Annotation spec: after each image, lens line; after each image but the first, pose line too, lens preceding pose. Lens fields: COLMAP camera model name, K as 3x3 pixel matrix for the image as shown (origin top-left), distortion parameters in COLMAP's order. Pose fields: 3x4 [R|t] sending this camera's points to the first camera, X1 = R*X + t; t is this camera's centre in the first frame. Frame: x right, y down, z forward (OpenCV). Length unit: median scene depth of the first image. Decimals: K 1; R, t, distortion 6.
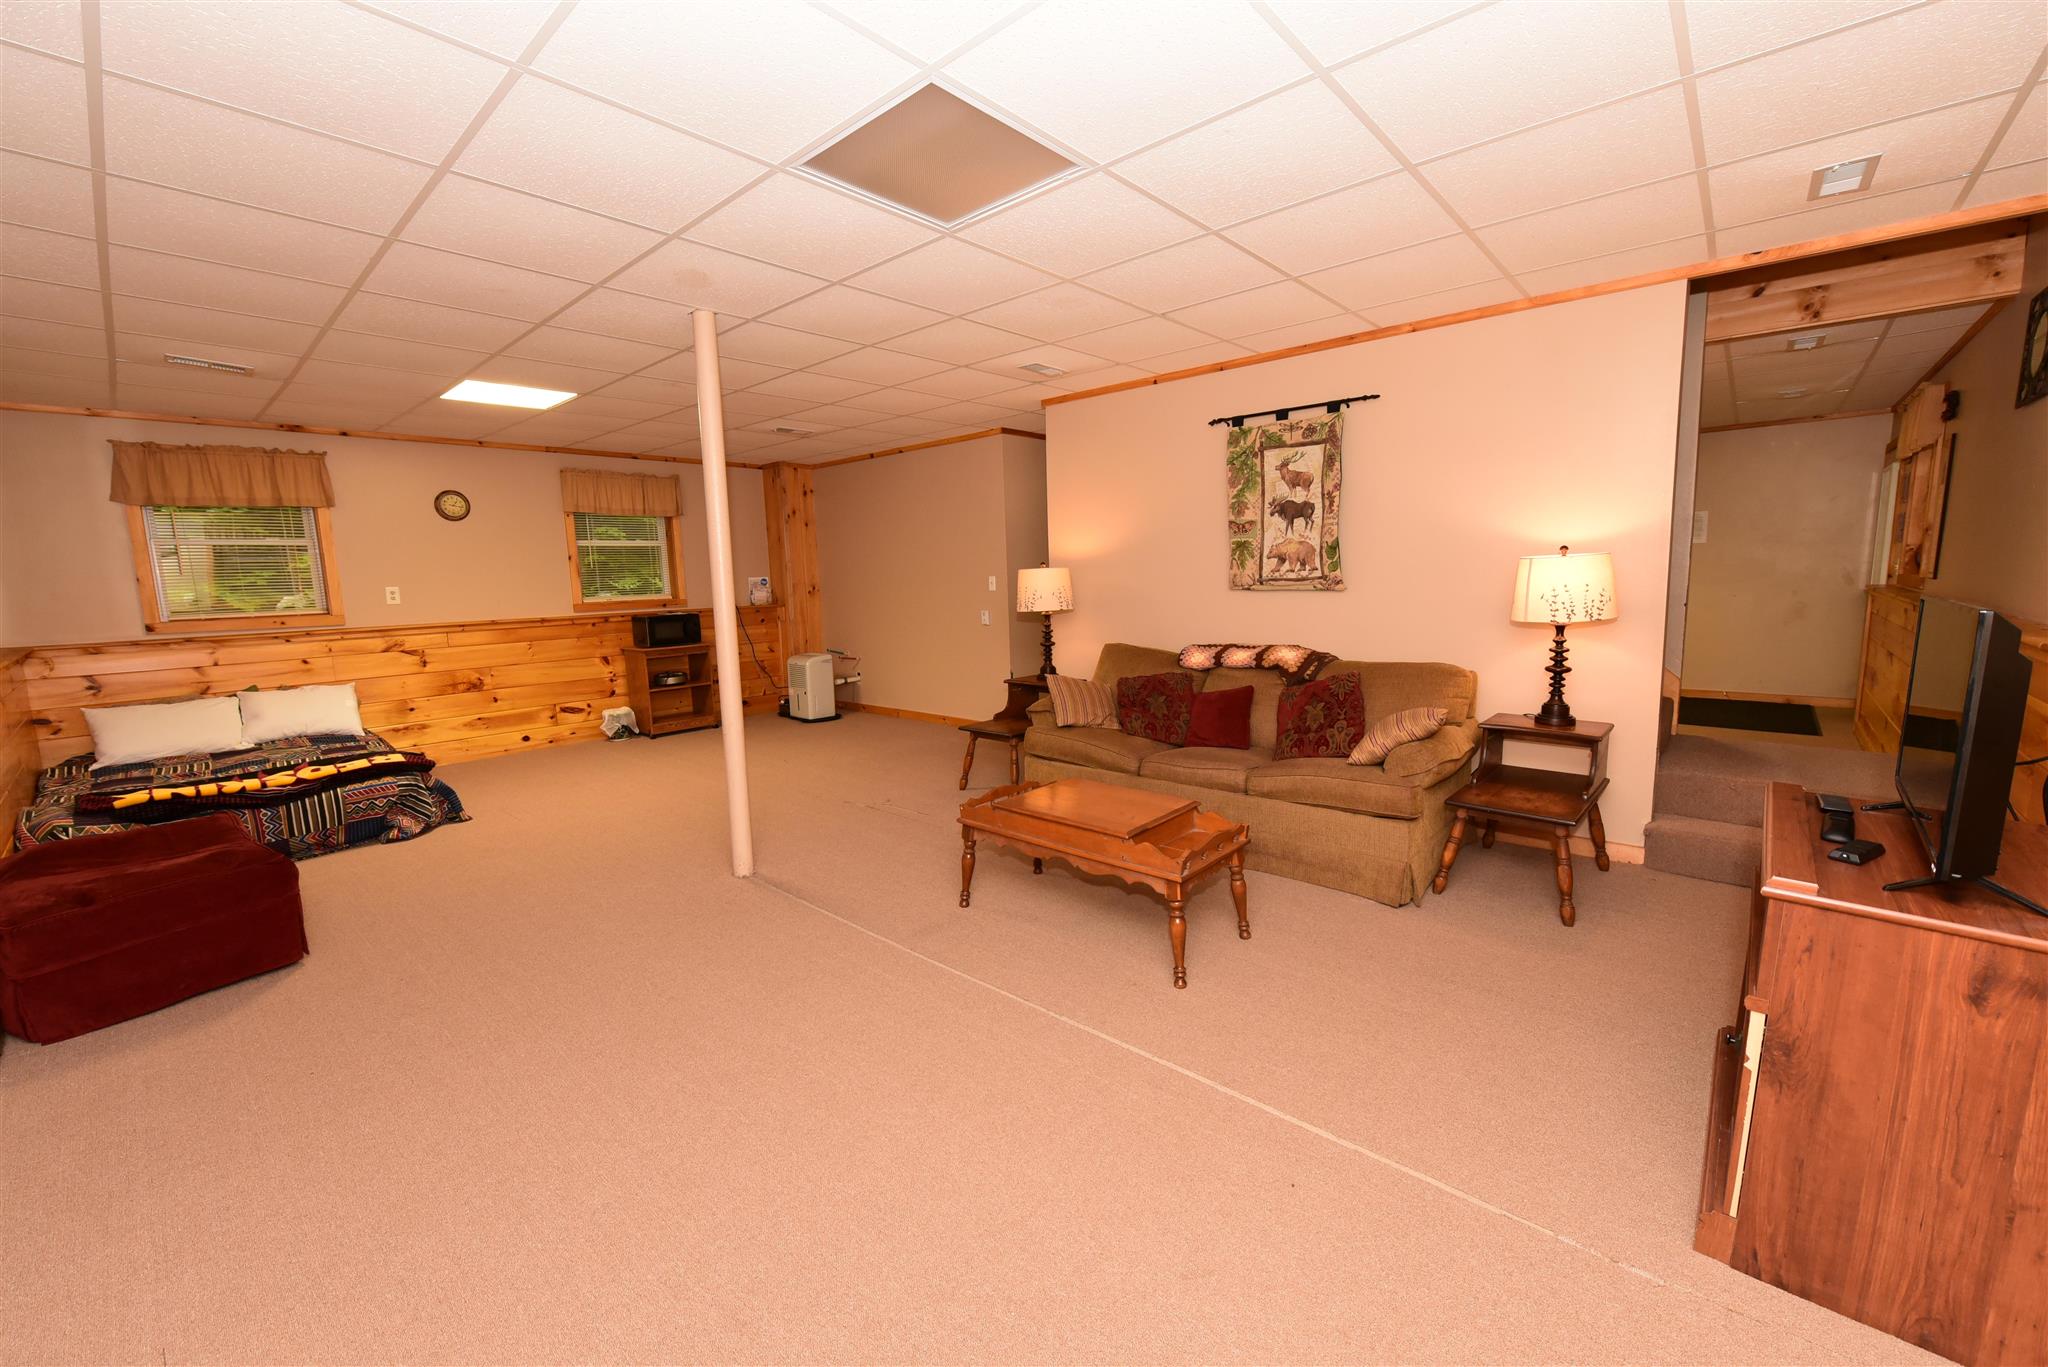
lens RADIAL K [[809.6, 0, 1023.6], [0, 809.6, 683.1], [0, 0, 1]] dist [-0.008043, -0.000633]
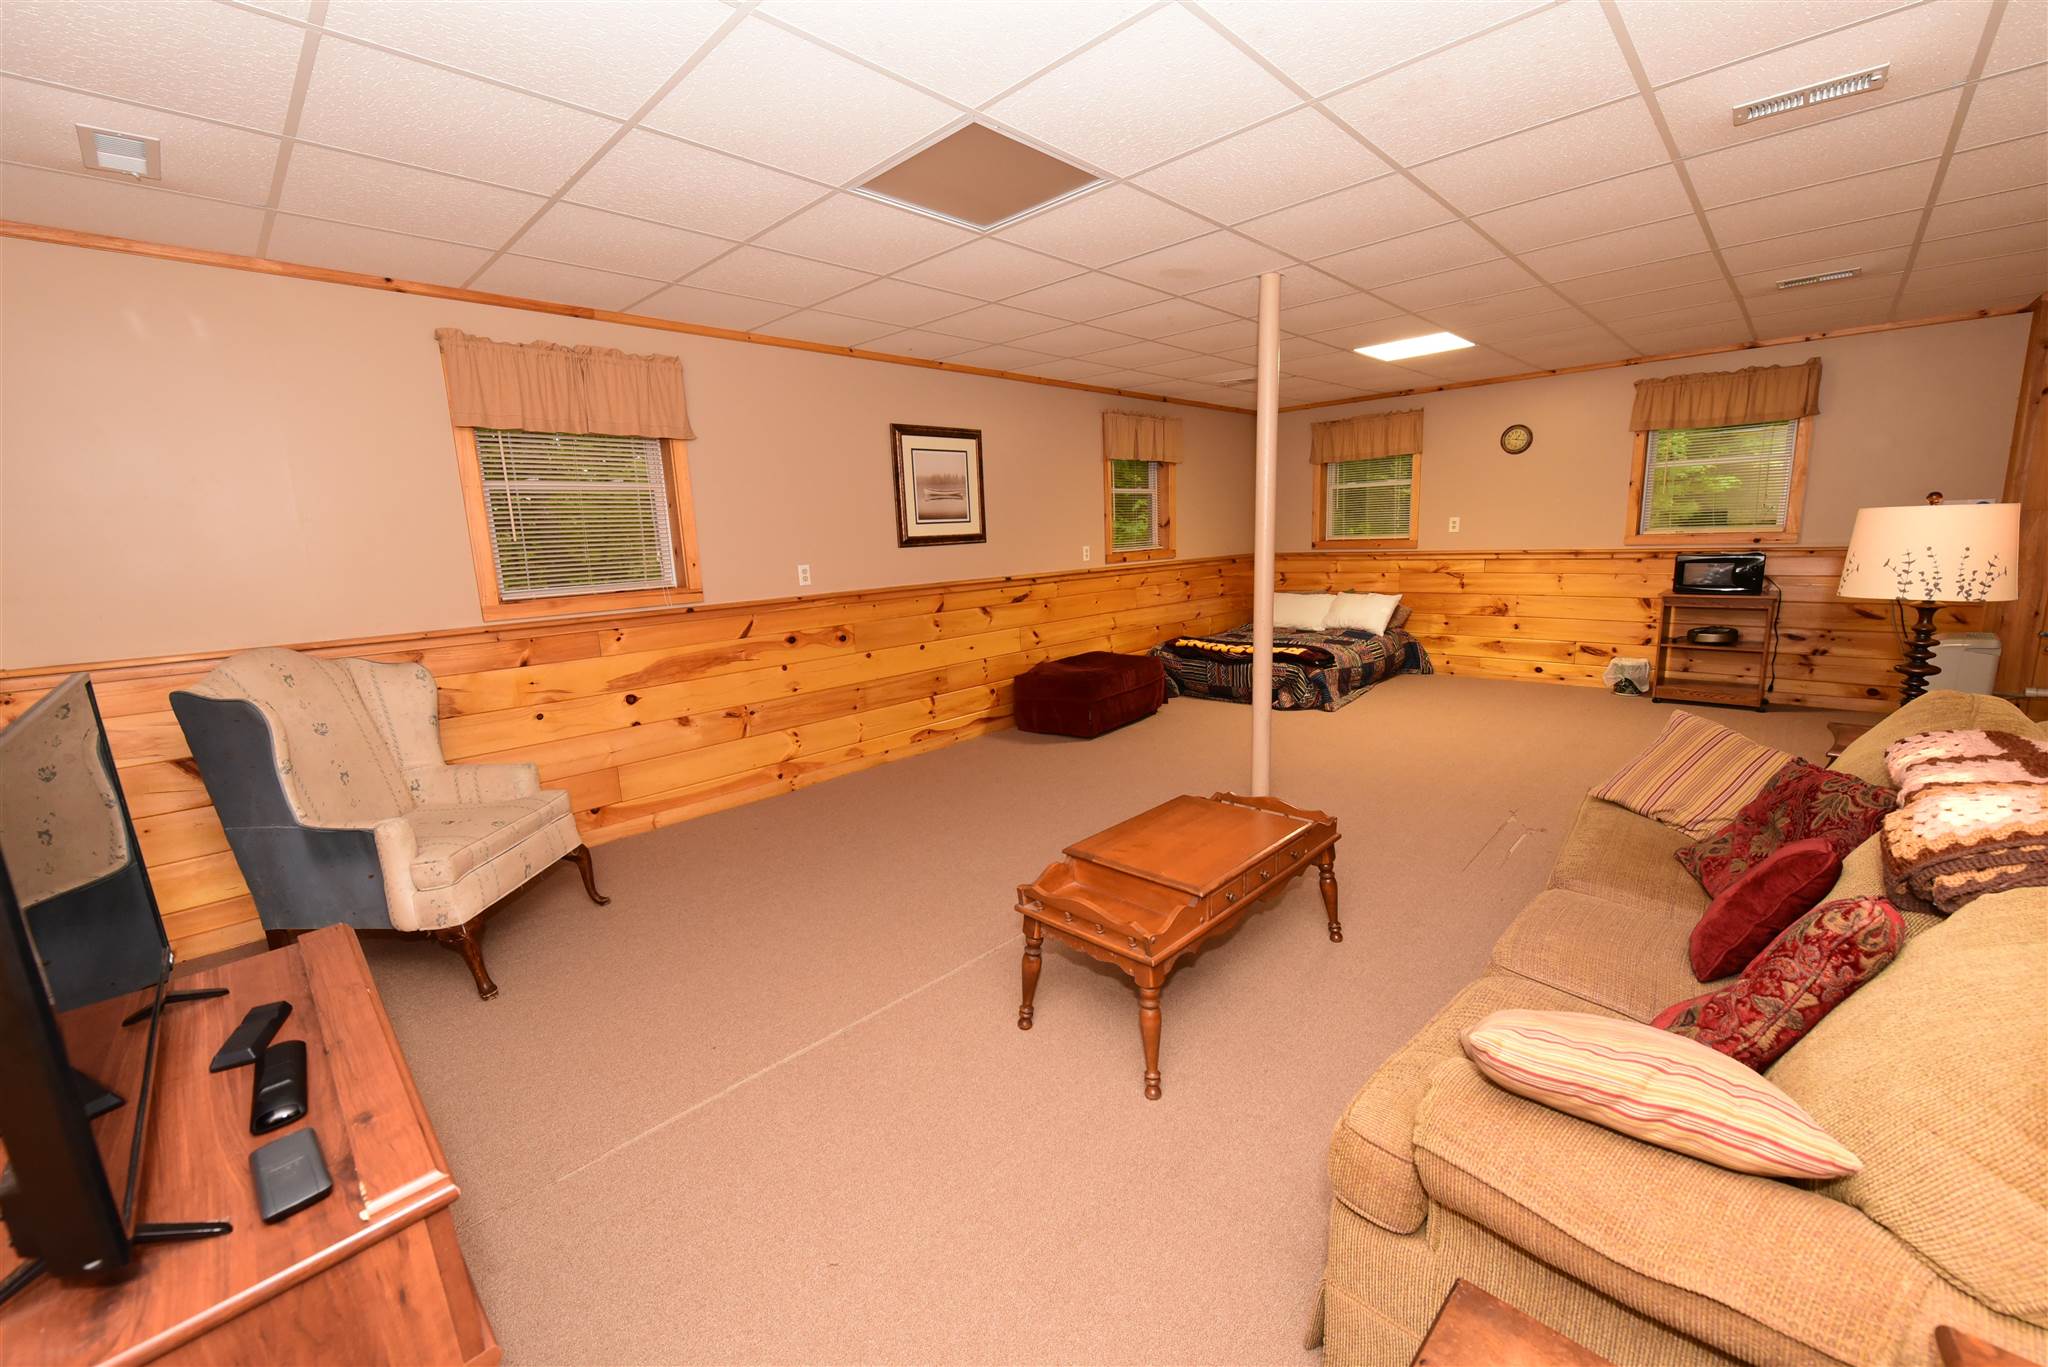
lens RADIAL K [[809.6, 0, 1035.2], [0, 809.6, 683.7], [0, 0, 1]] dist [-0.008043, -0.000633]
pose [[-0.035346, 0.214161, -0.976159, 0.422221], [-0.095742, 0.971551, 0.216617, -0.078115], [0.994778, 0.101116, -0.013837, 0.421456]]
